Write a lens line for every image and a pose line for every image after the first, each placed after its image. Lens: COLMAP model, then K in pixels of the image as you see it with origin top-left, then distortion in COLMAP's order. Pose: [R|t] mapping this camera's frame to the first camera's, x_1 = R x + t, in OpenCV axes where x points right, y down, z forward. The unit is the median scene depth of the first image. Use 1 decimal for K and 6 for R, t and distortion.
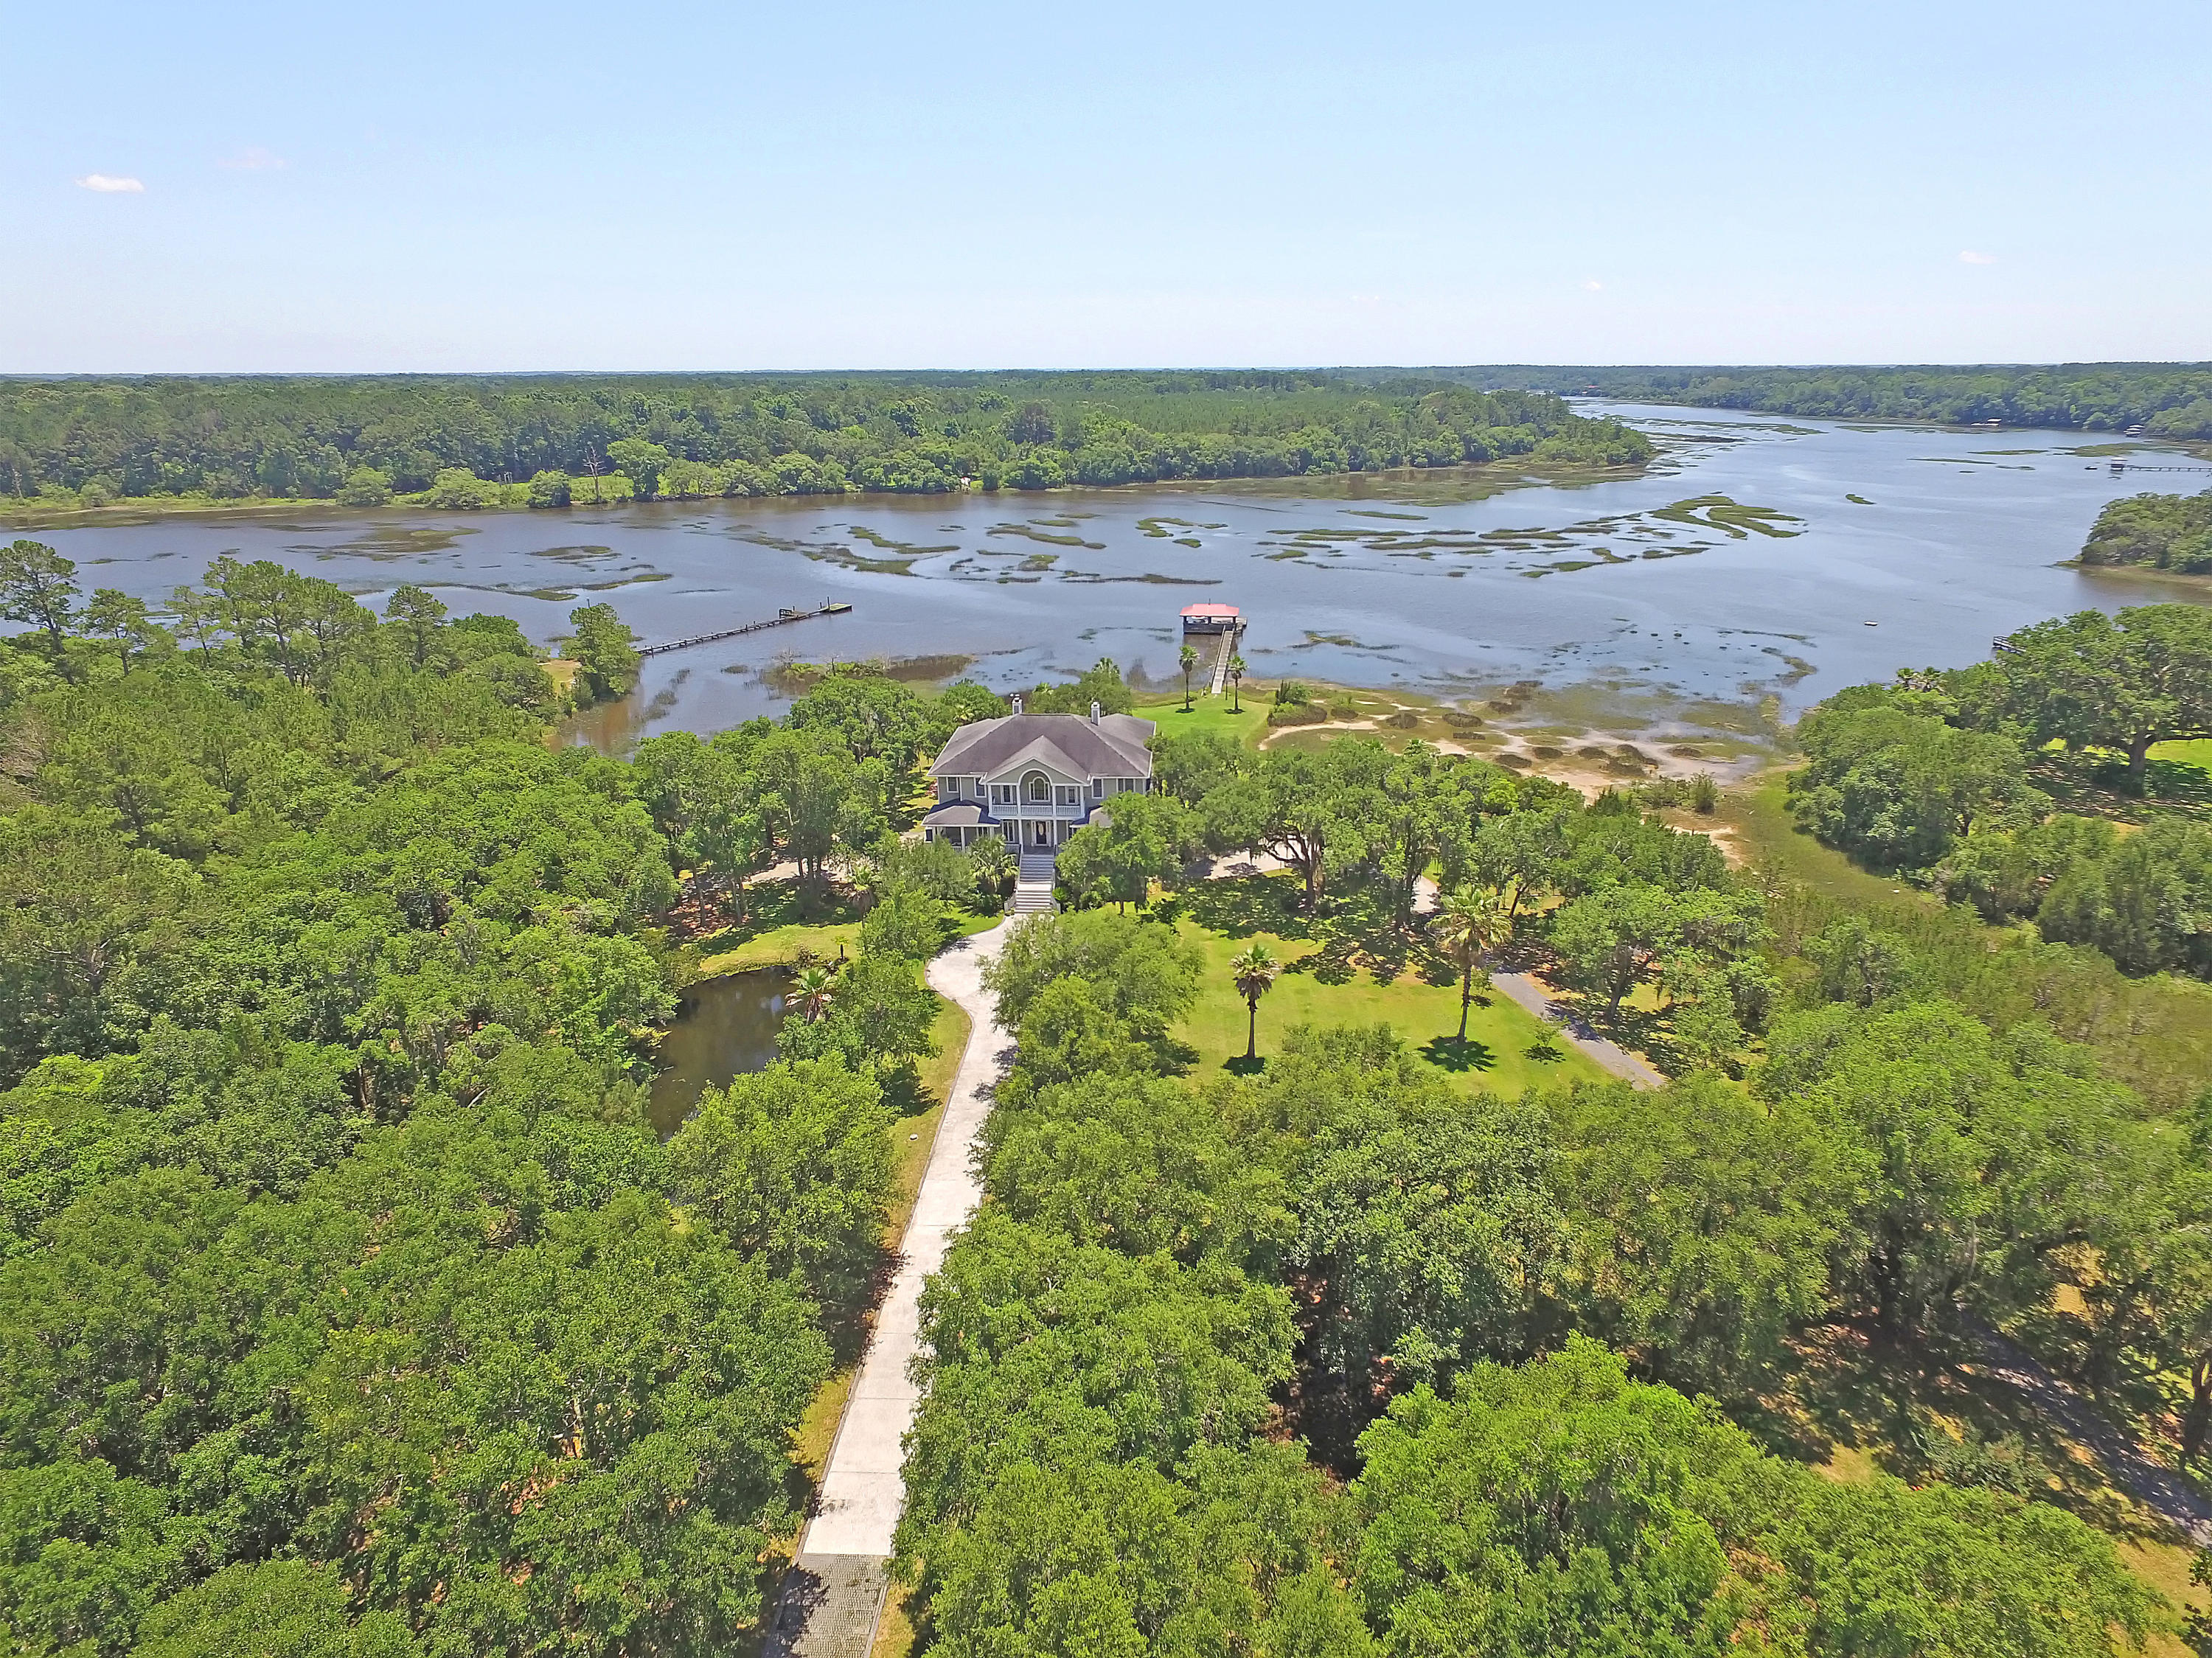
lens RADIAL K [[1294.8, 0, 1142.7], [0, 1294.8, 795.4], [0, 0, 1]] dist [-0.007912, 0.009741]
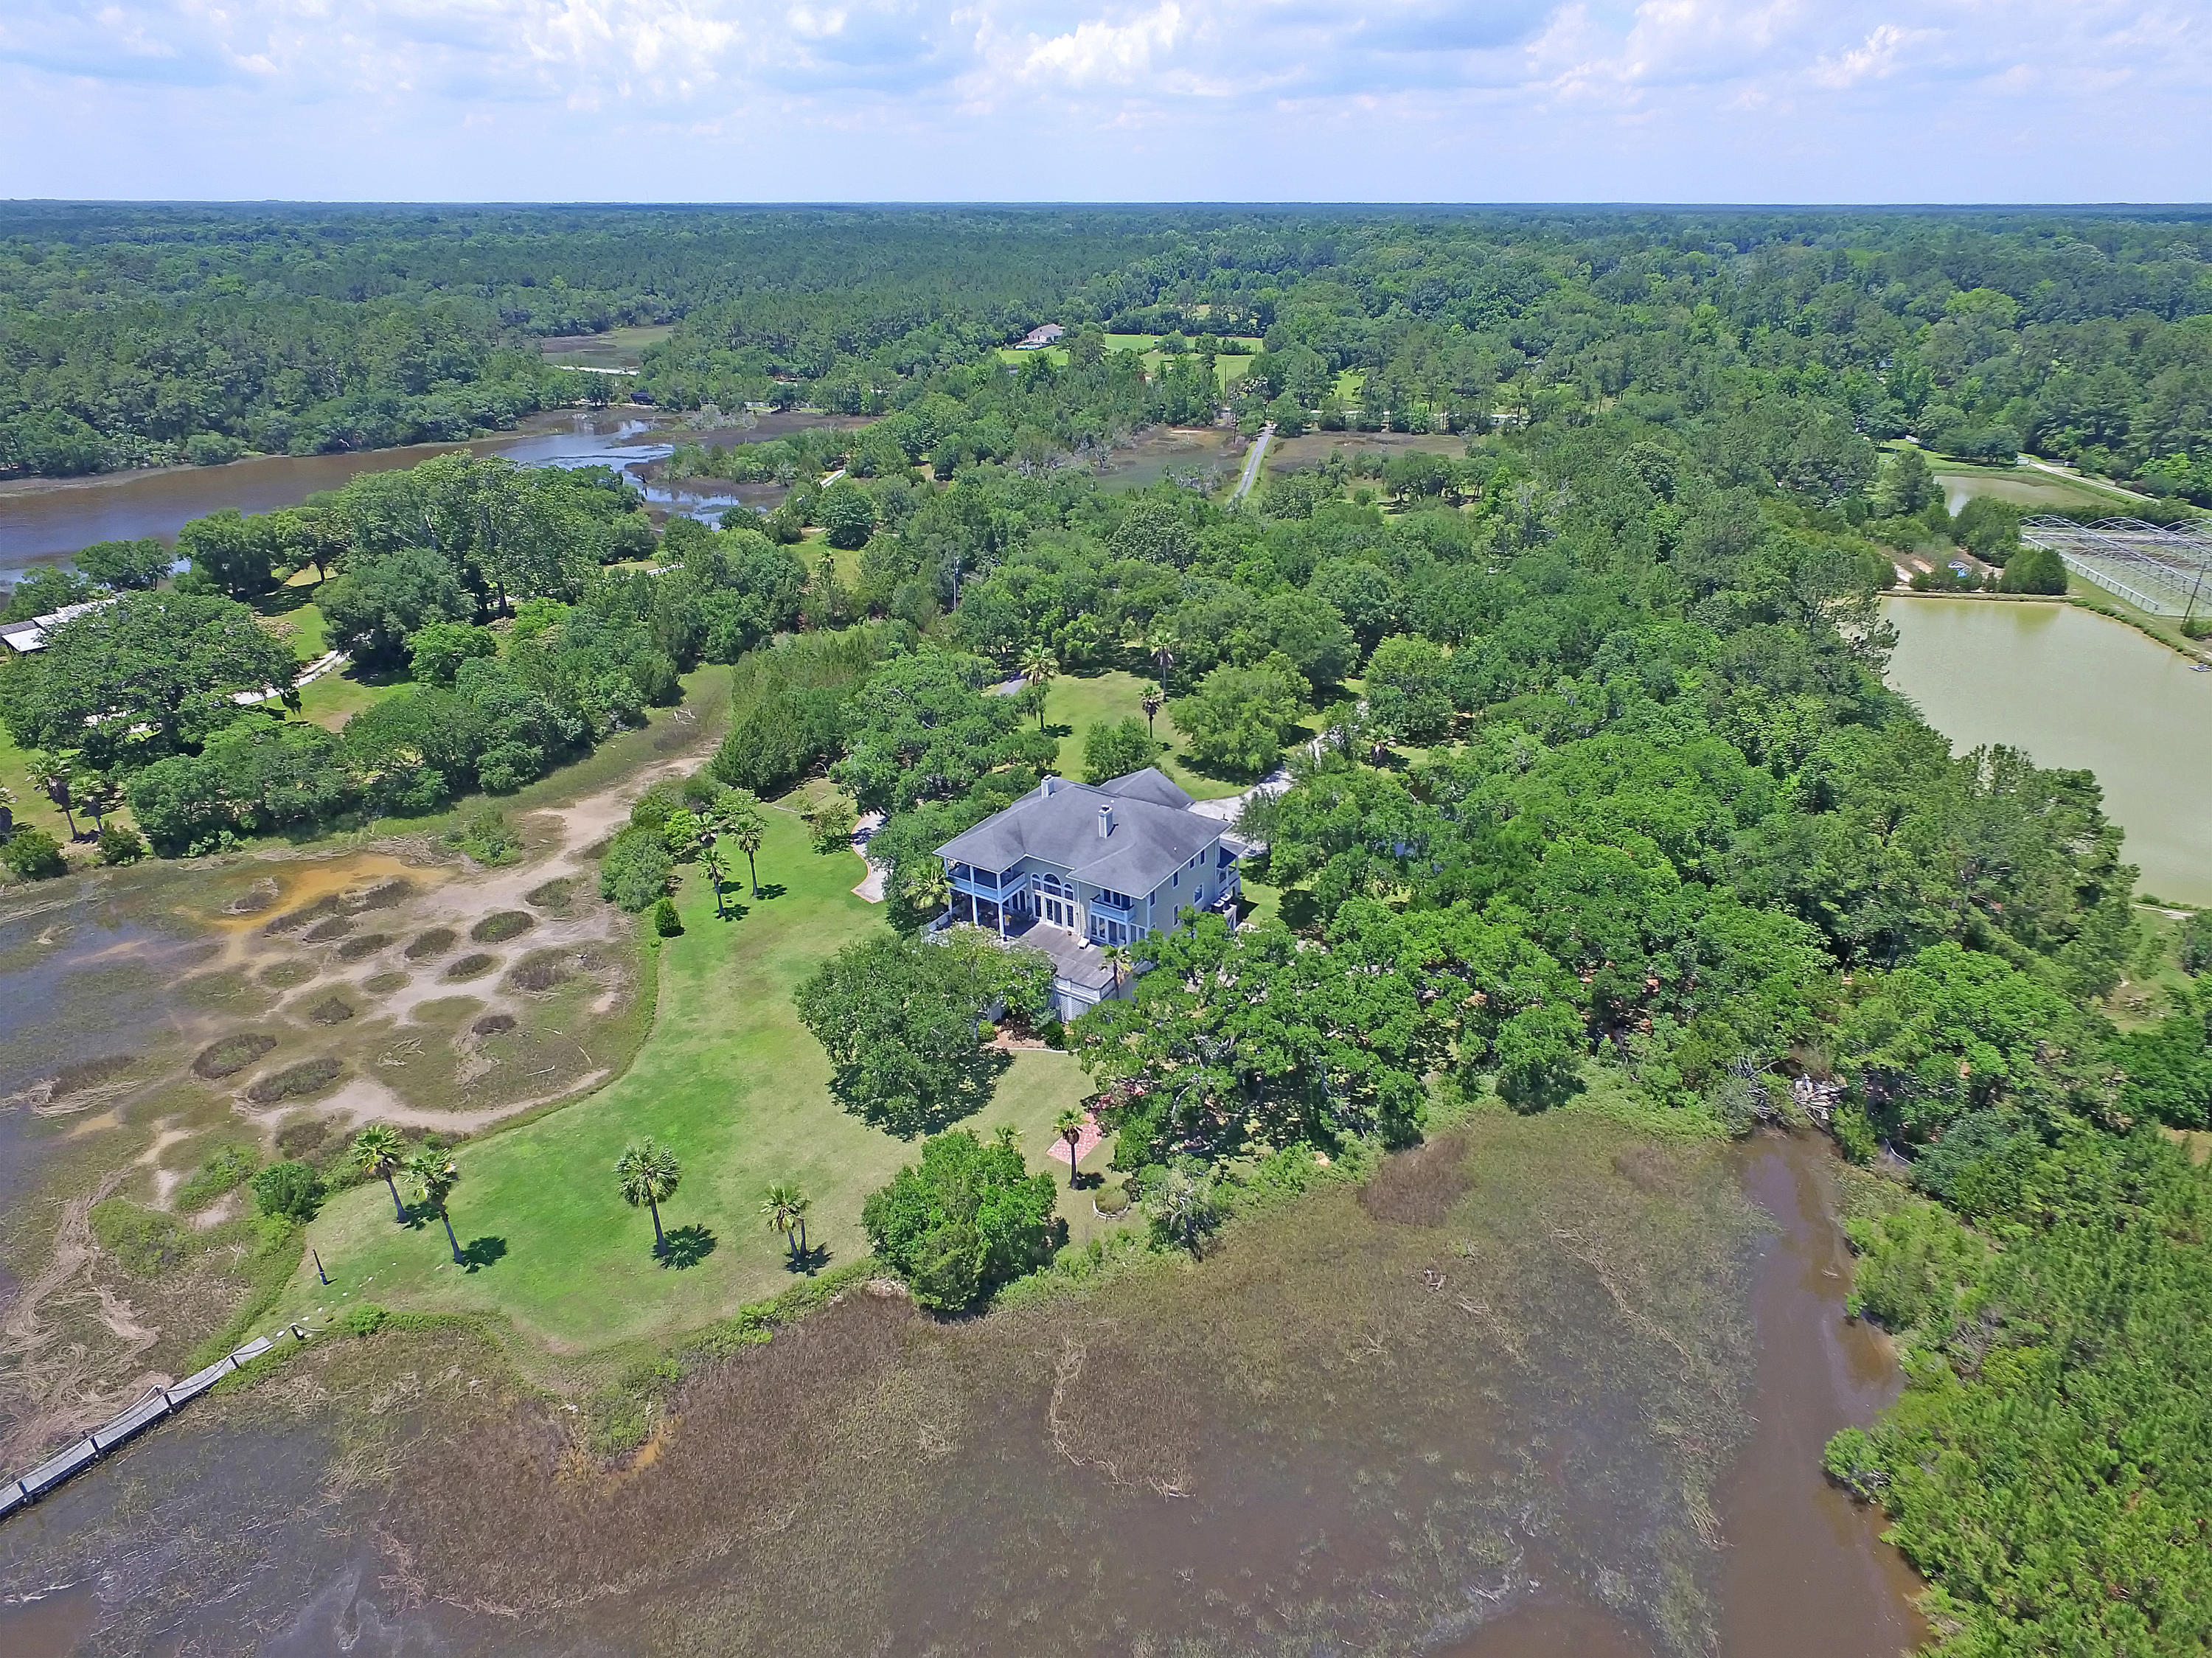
lens RADIAL K [[1277.6, 0, 1151.3], [0, 1277.6, 826.2], [0, 0, 1]] dist [-0.007215, 0.004882]
pose [[-0.879607, -0.208731, 0.427462, -0.133593], [0.148832, 0.732726, 0.664049, -0.172558], [-0.451820, 0.647722, -0.613445, 0.407712]]
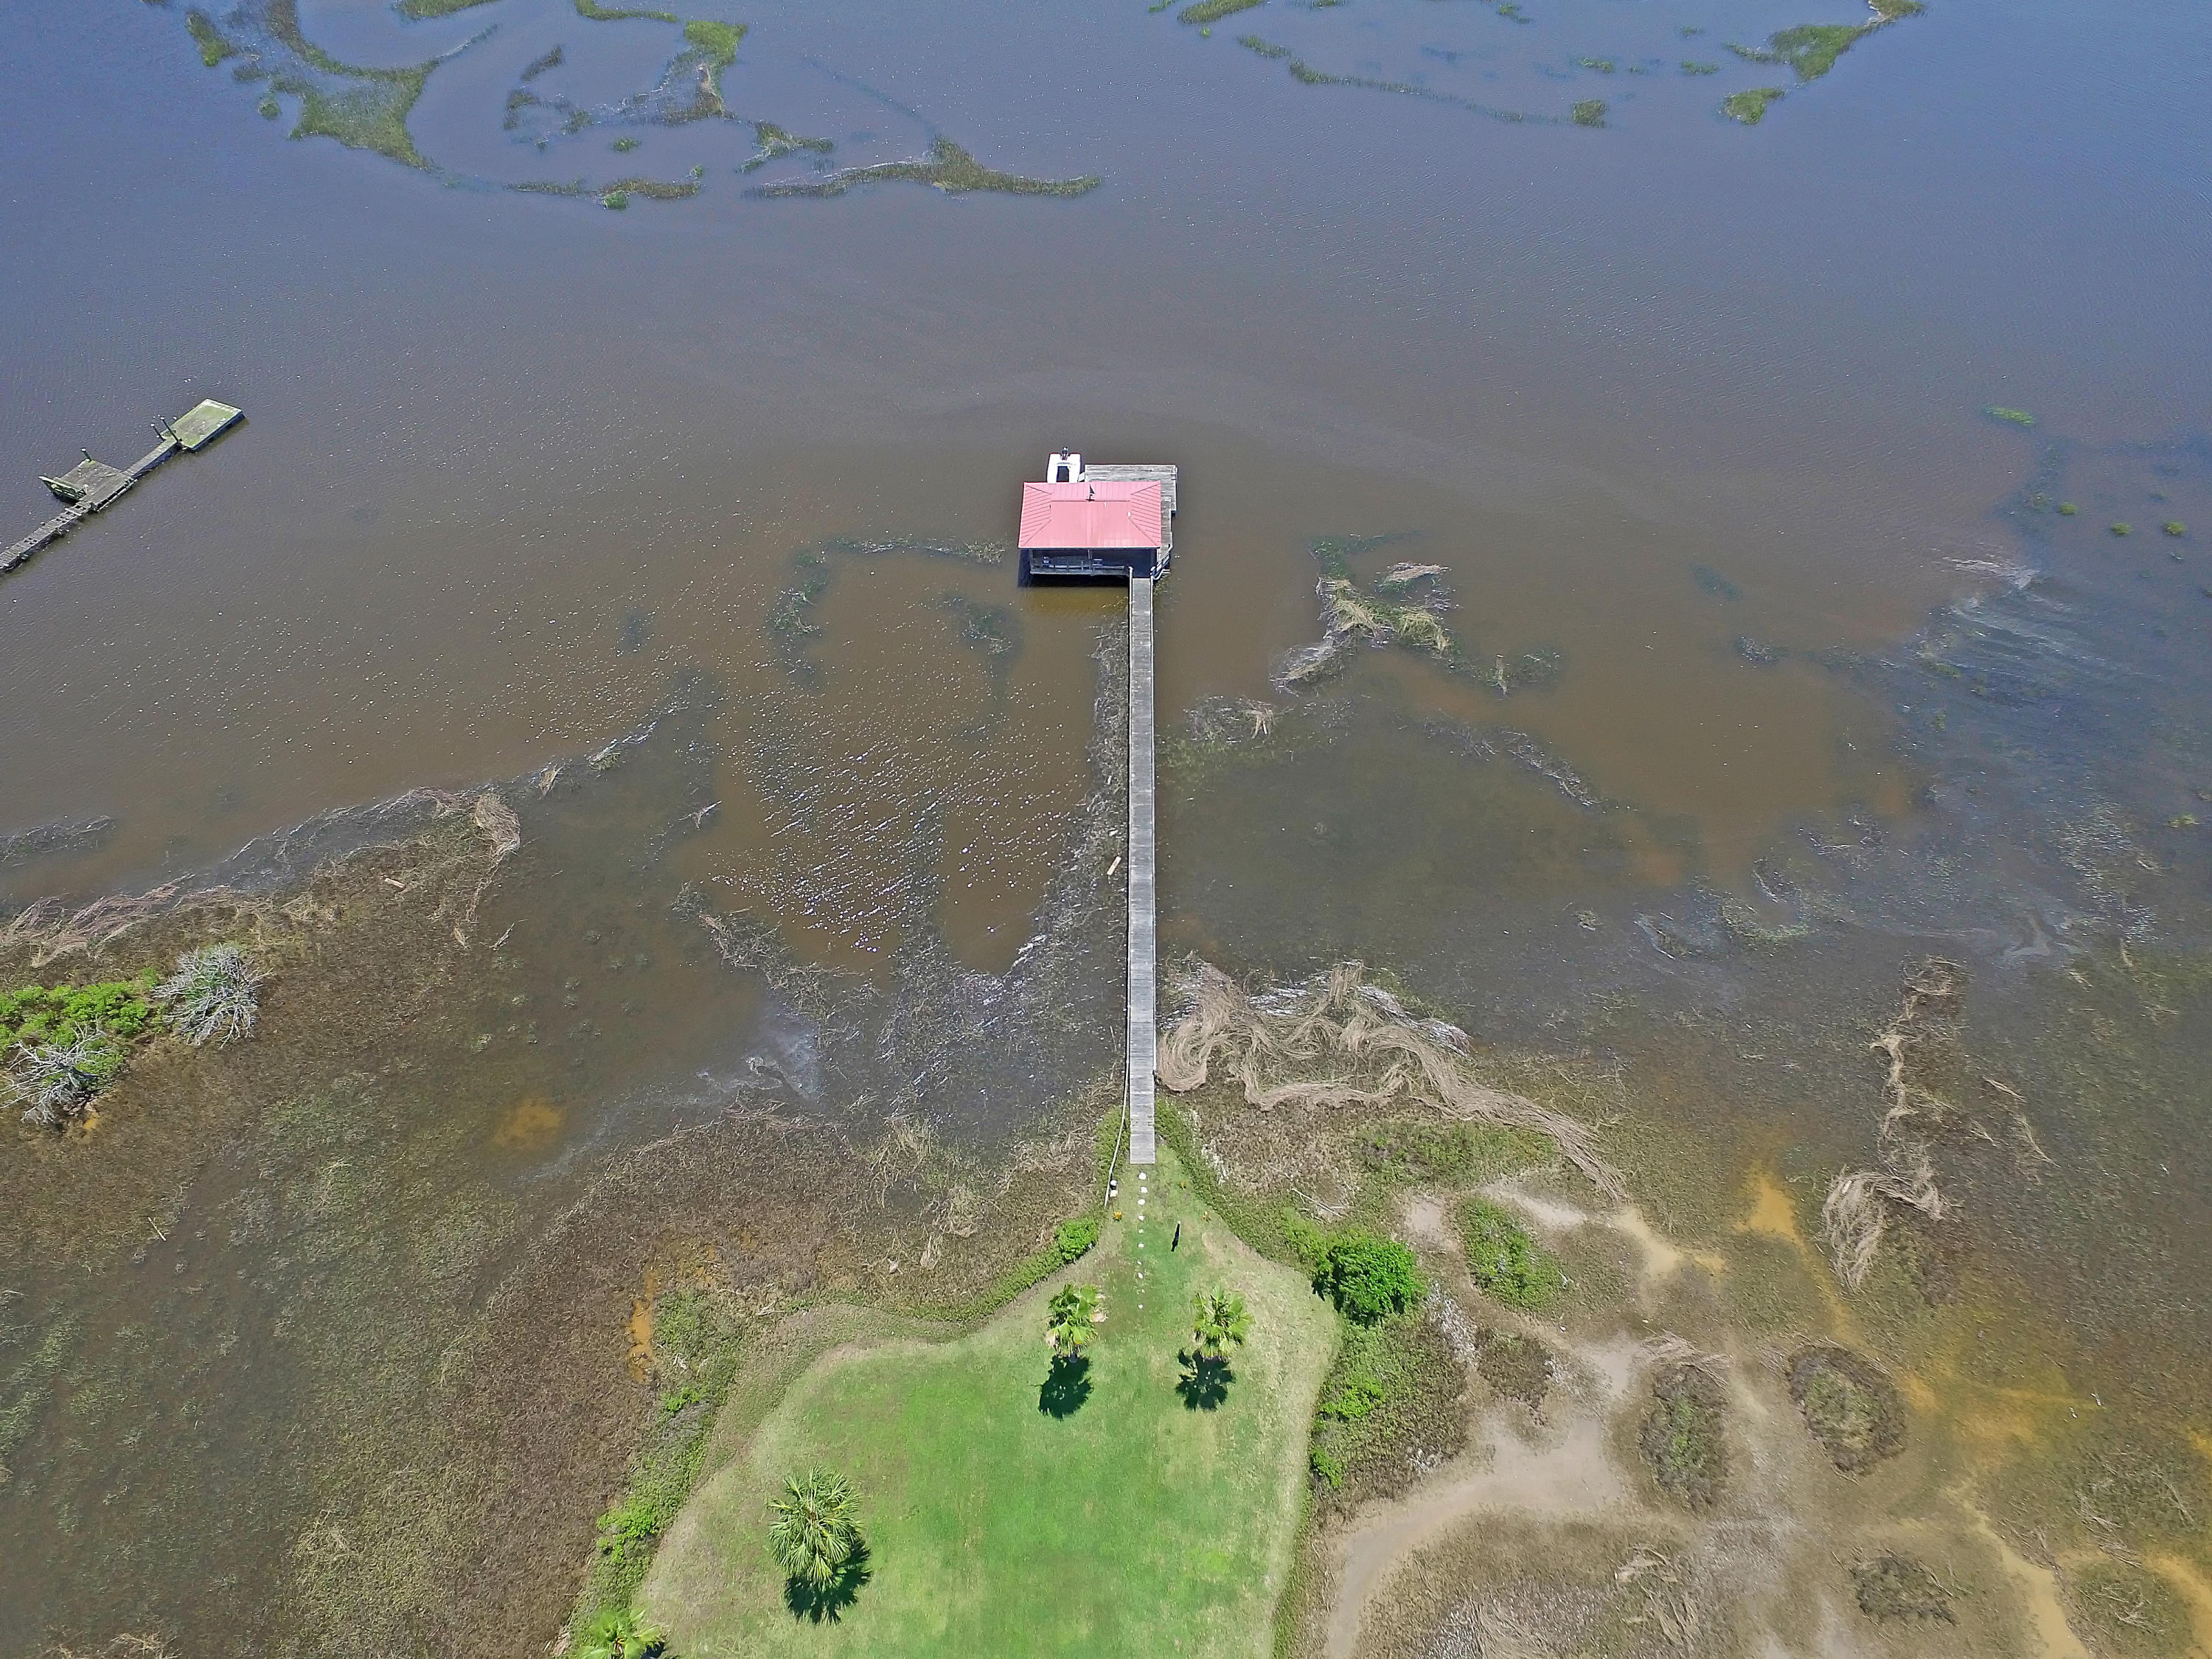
lens RADIAL K [[1299.0, 0, 1118.1], [0, 1299.0, 835.0], [0, 0, 1]] dist [-0.008116, 0.009417]
pose [[0.995104, -0.082257, 0.054788, 0.015150], [0.036215, 0.819273, 0.572258, -0.146995], [-0.091959, -0.567472, 0.818241, 0.301964]]
